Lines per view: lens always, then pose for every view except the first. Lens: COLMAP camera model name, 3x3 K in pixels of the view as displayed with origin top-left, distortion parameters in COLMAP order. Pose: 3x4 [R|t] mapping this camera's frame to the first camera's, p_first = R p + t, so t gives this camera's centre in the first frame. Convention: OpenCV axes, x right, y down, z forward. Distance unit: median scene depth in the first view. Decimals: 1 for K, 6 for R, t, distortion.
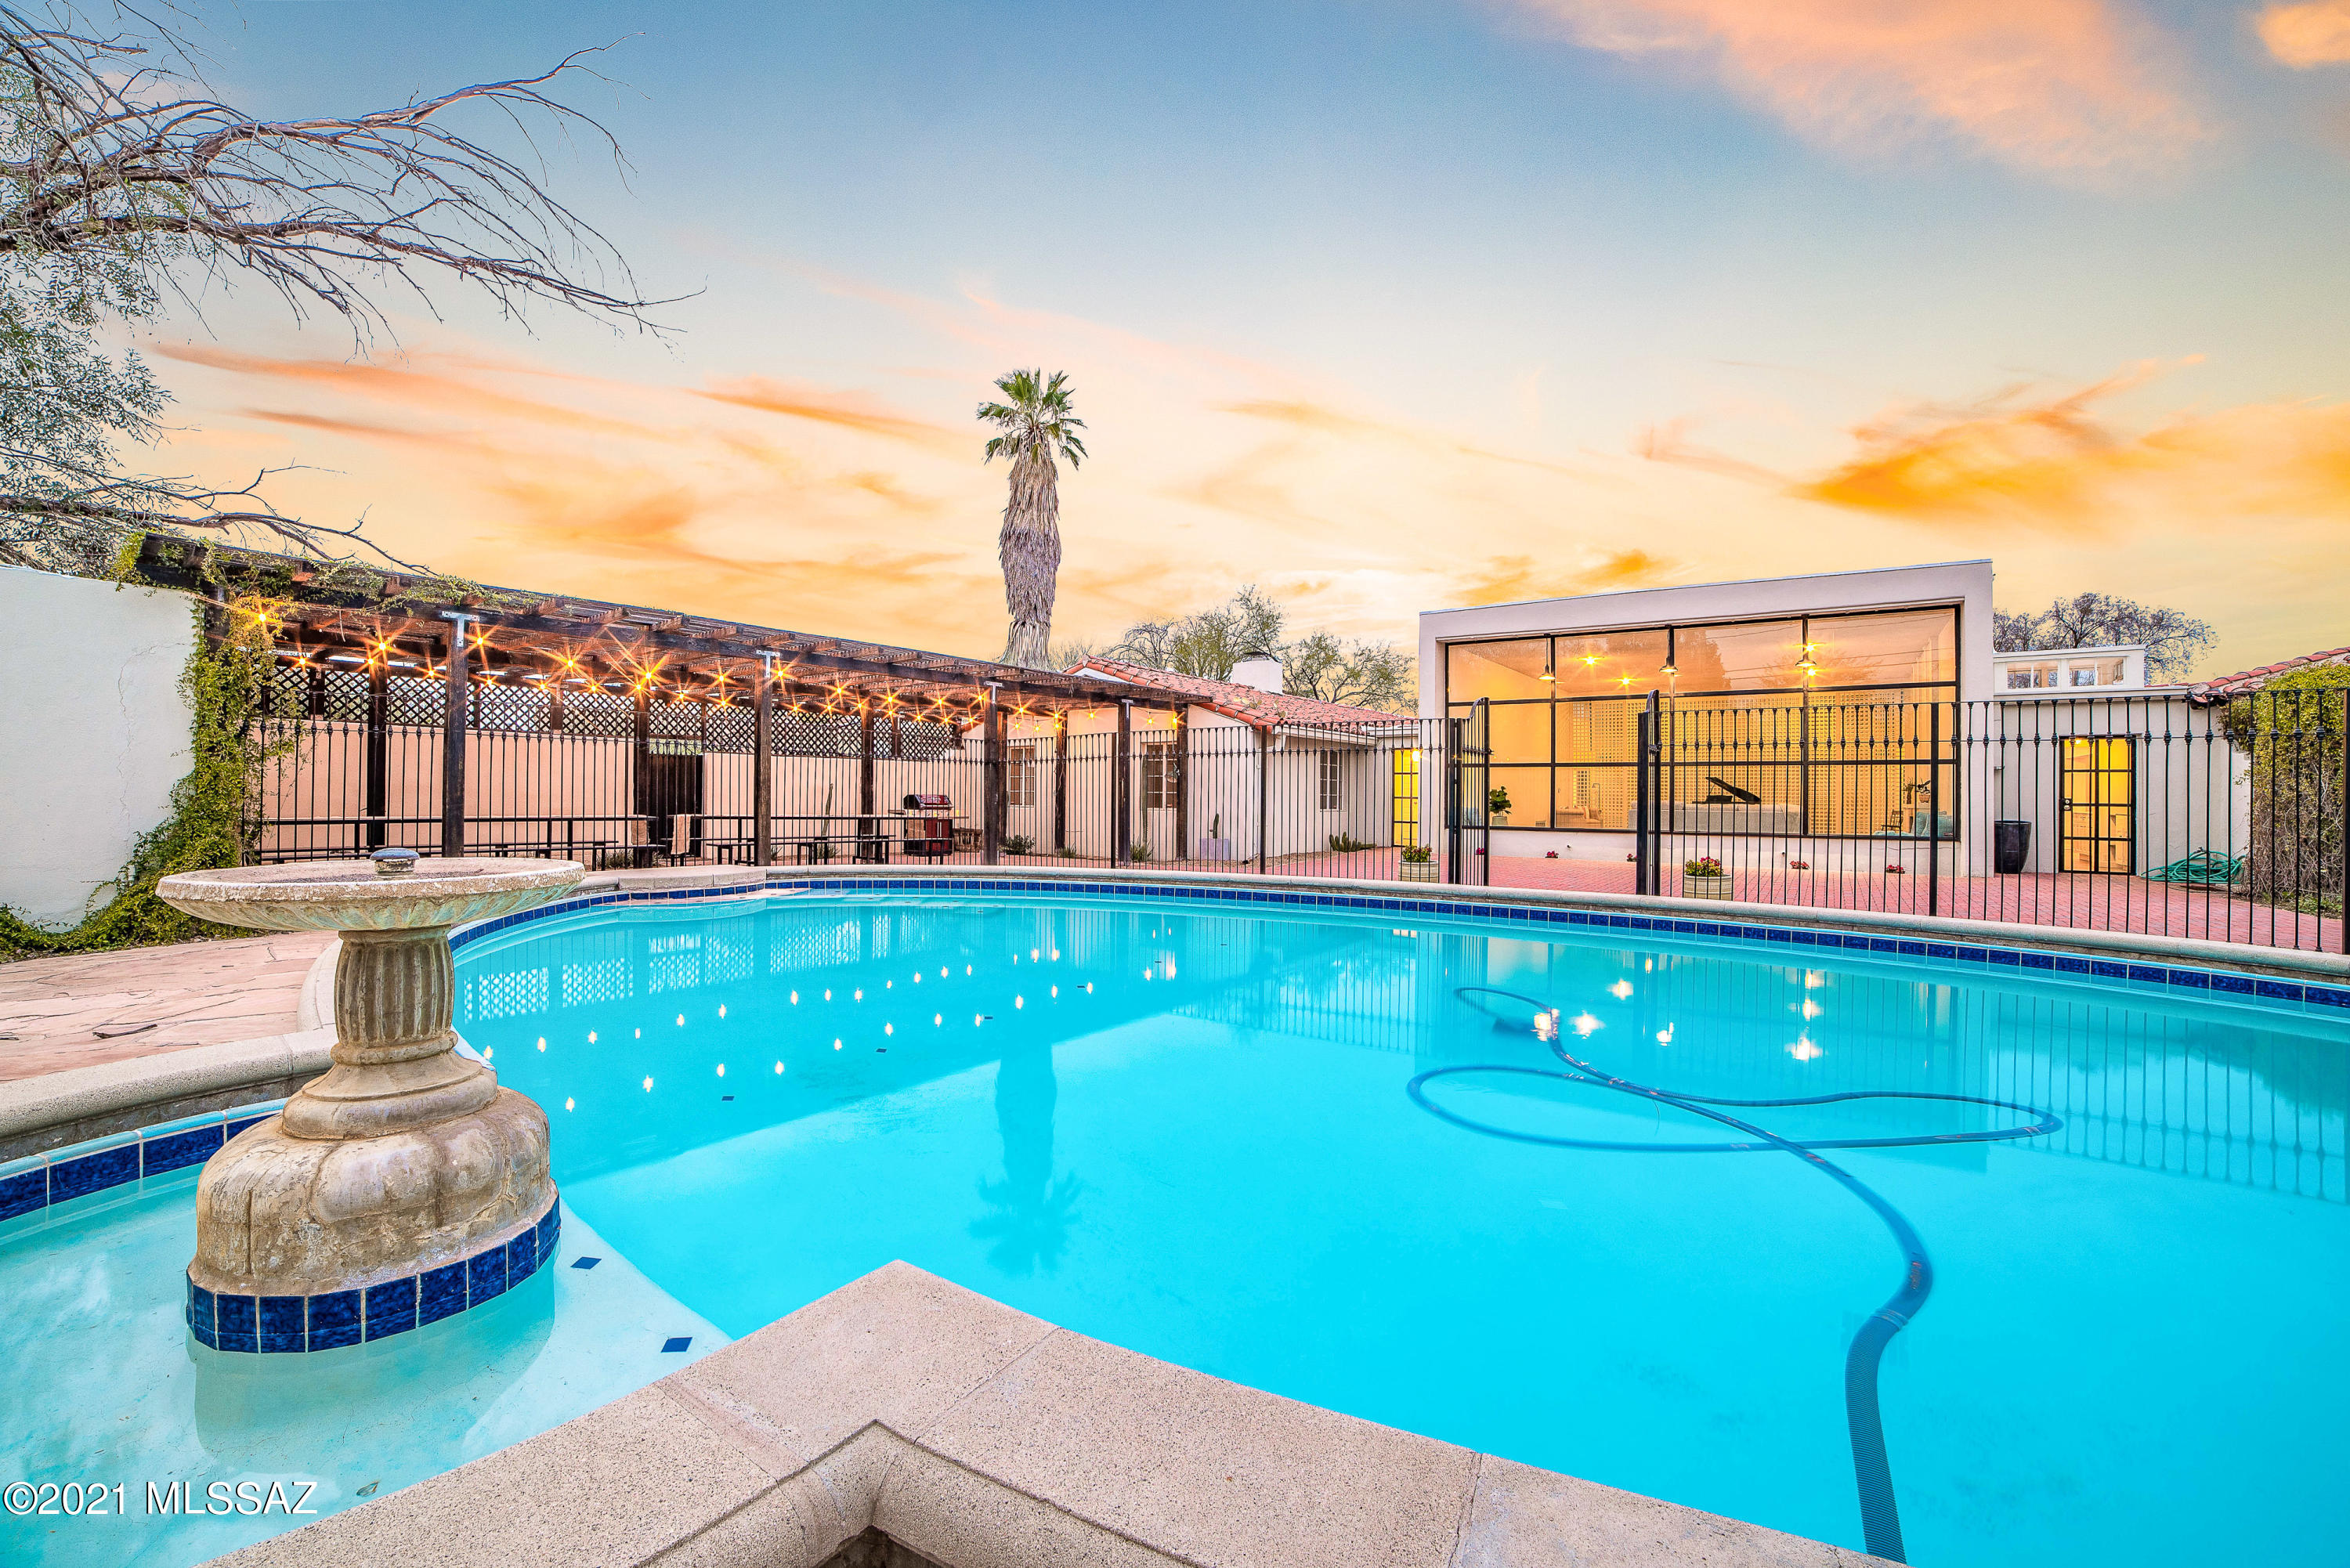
lens RADIAL K [[1046.3, 0, 1175.0], [0, 1046.3, 784.0], [0, 0, 1]] dist [-0.002496, 0.000271]
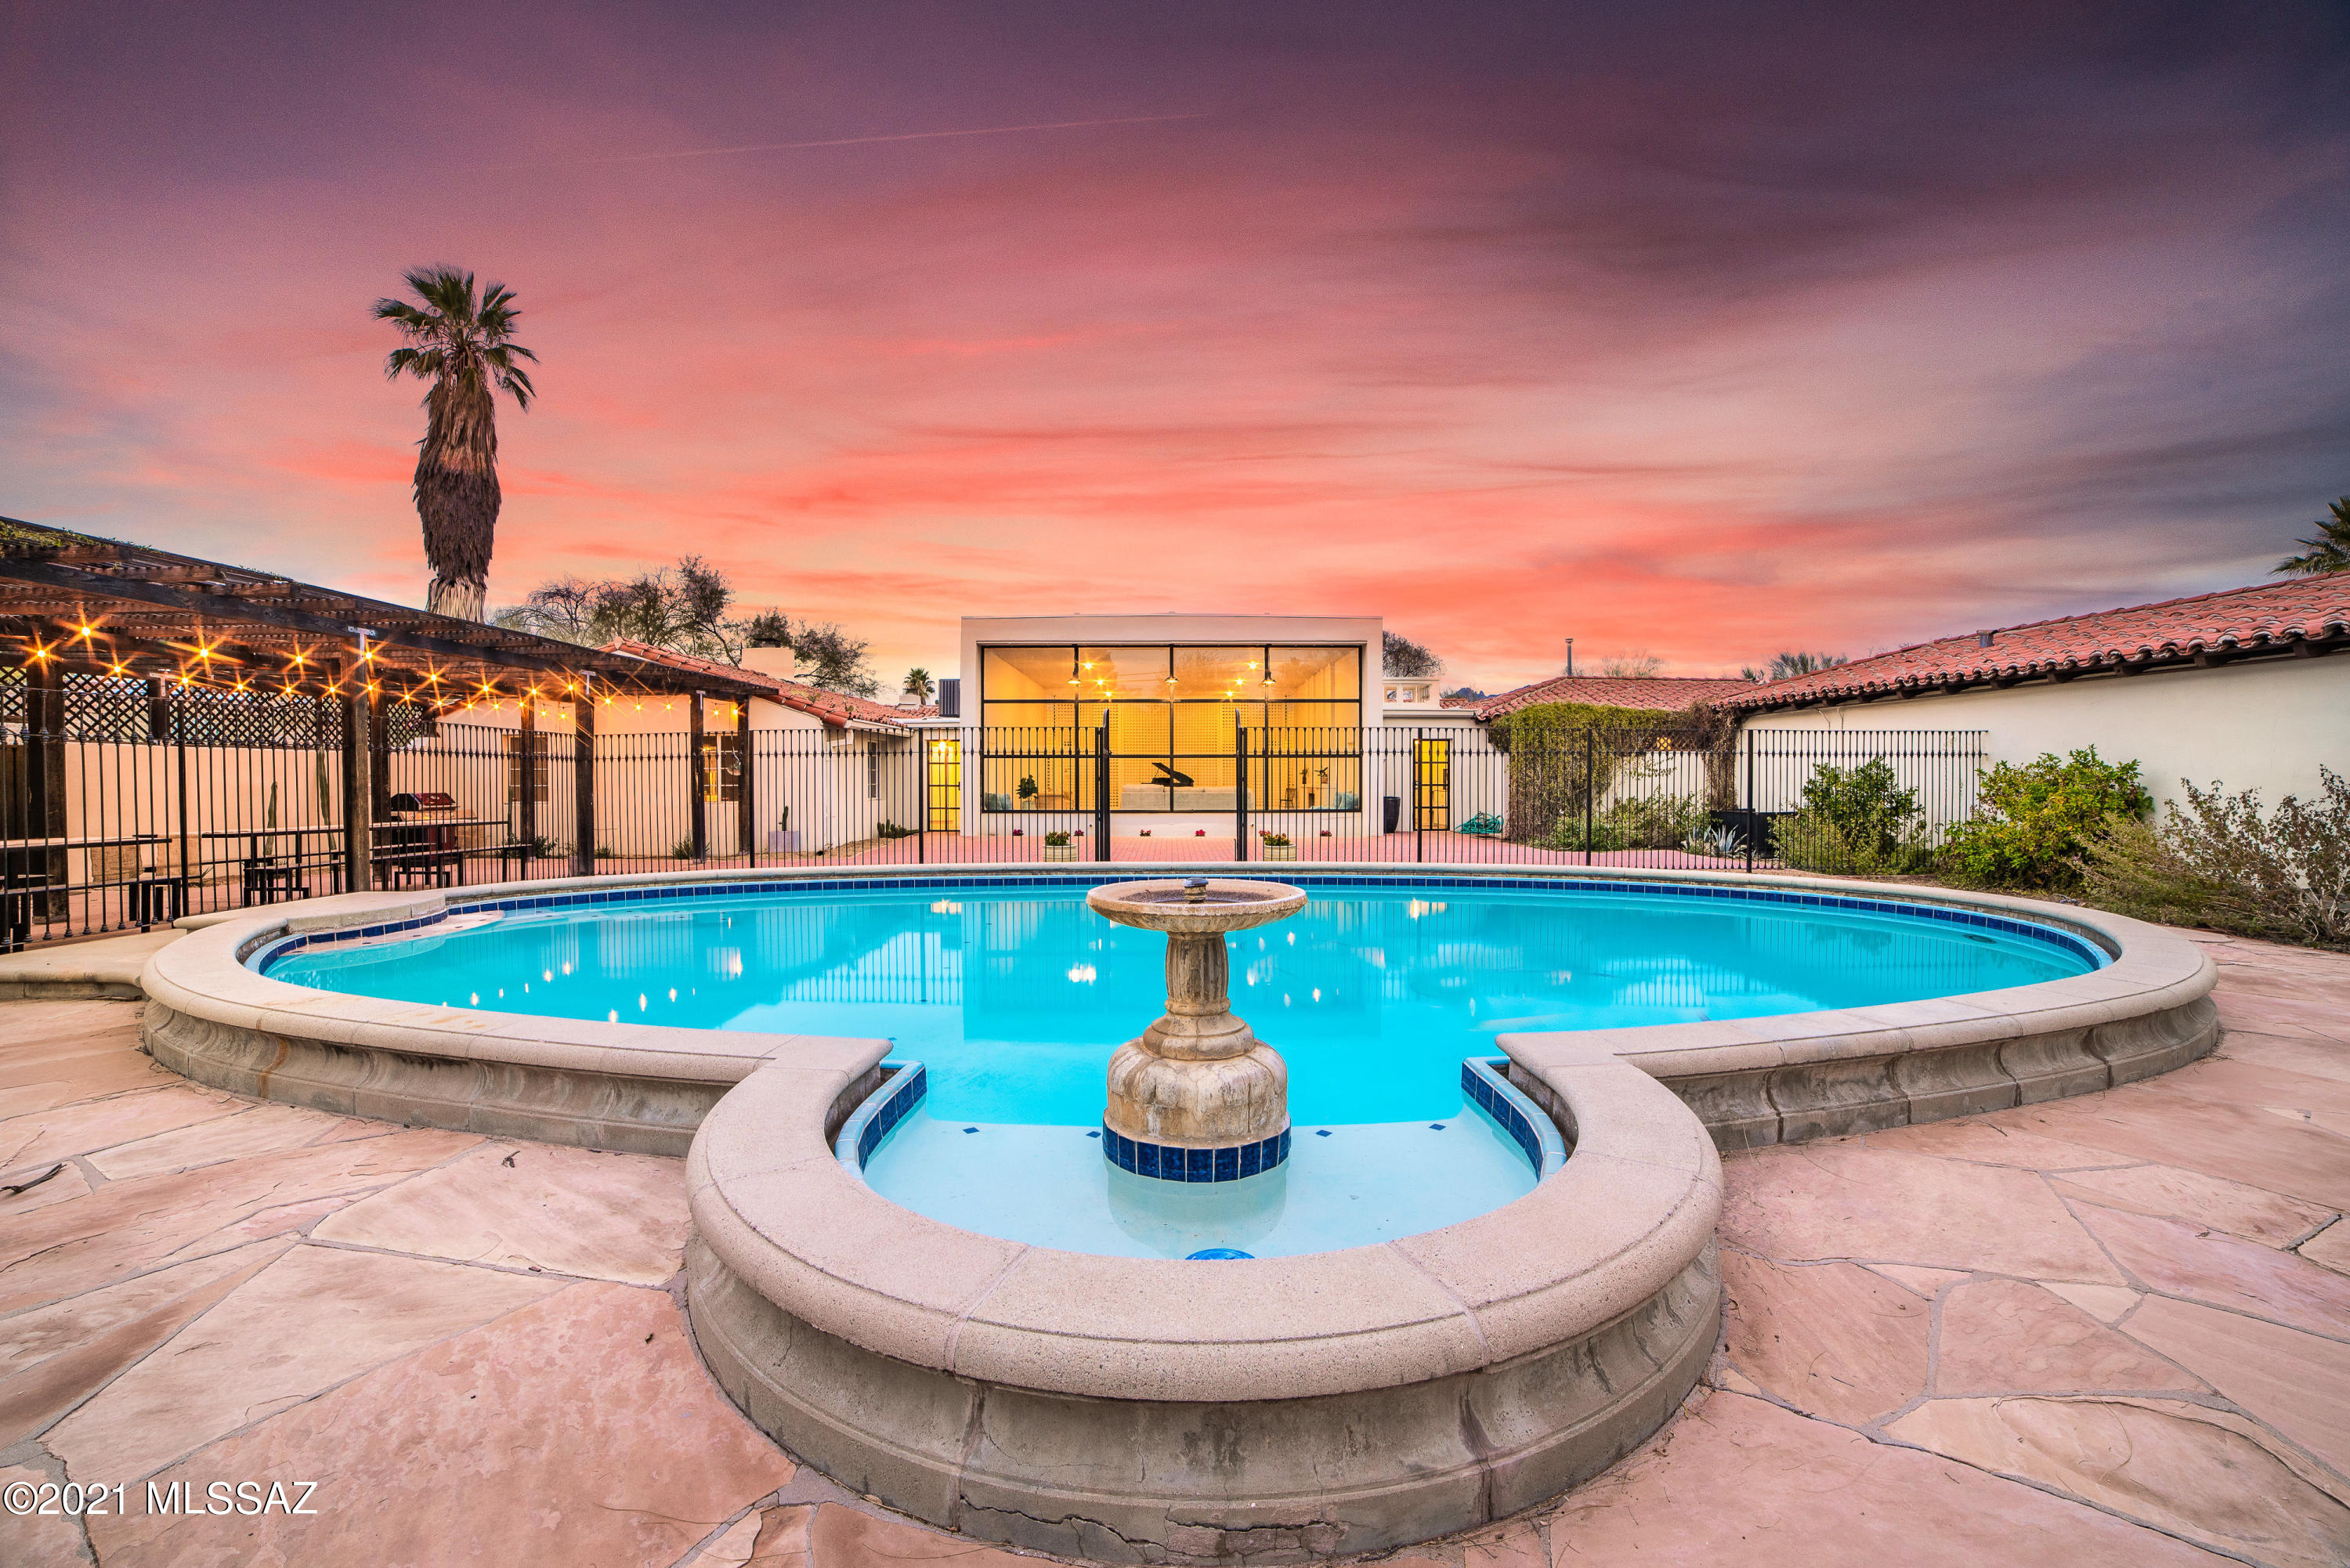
lens RADIAL K [[1046.3, 0, 1175.0], [0, 1046.3, 784.0], [0, 0, 1]] dist [-0.002496, 0.000271]
pose [[0.812793, -0.017062, 0.582302, -0.233639], [0.003210, 0.999687, 0.024812, -0.015777], [-0.582543, -0.018297, 0.812594, -0.021745]]
